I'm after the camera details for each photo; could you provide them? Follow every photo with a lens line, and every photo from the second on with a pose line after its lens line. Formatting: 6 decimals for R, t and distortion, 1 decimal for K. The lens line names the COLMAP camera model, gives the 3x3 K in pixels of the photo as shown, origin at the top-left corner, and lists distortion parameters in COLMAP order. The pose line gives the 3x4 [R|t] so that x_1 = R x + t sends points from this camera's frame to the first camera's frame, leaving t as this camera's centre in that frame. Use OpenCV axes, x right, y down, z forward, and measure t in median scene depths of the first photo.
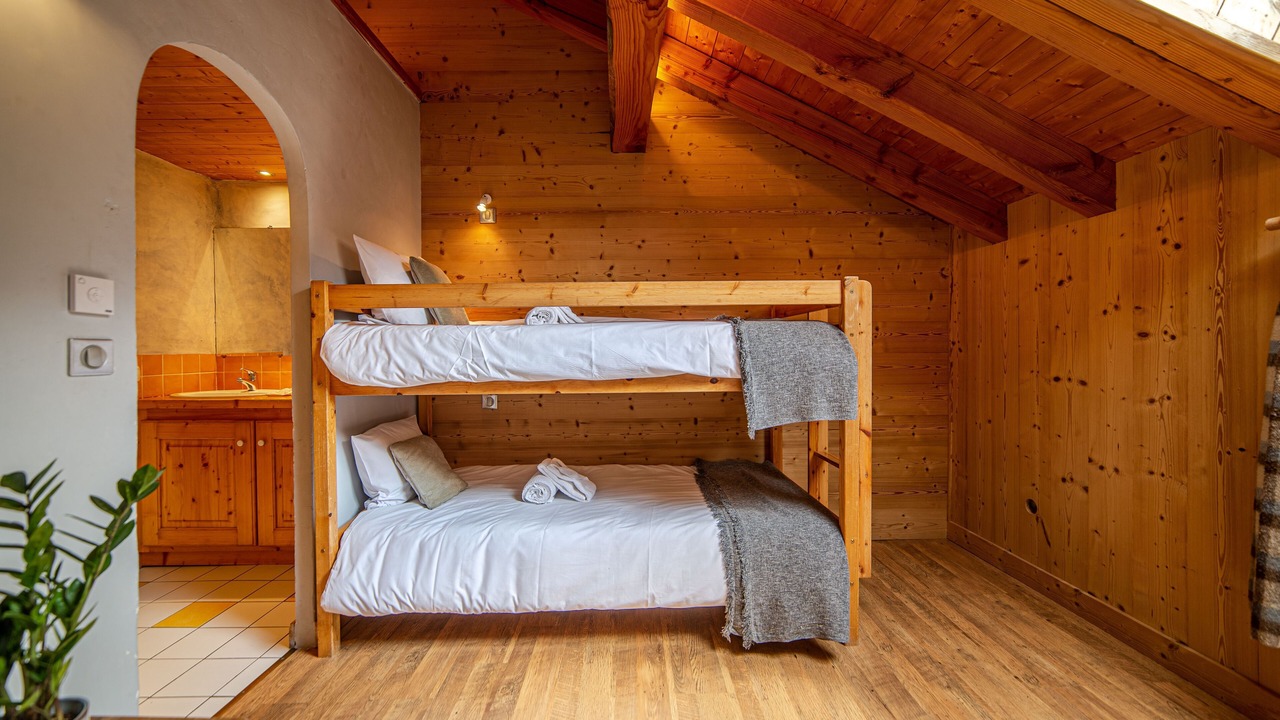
lens RADIAL K [[498.3, 0, 642.5], [0, 498.3, 356.7], [0, 0, 1]] dist [-0.018289, 0.006161]
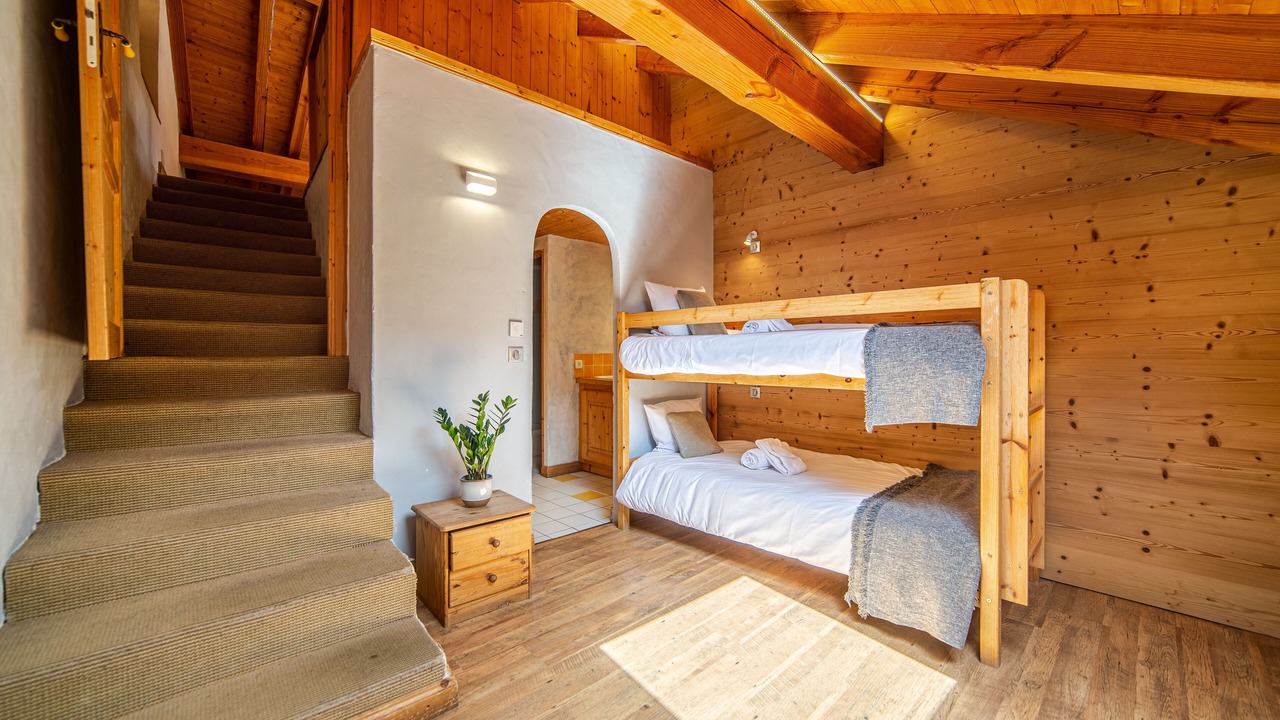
lens RADIAL K [[498.3, 0, 641.3], [0, 498.3, 359.3], [0, 0, 1]] dist [-0.018289, 0.006161]
pose [[0.683451, 0.015970, -0.729821, 0.501463], [-0.012700, 0.999869, 0.009986, -0.004825], [0.729886, 0.002444, 0.683565, -0.106072]]
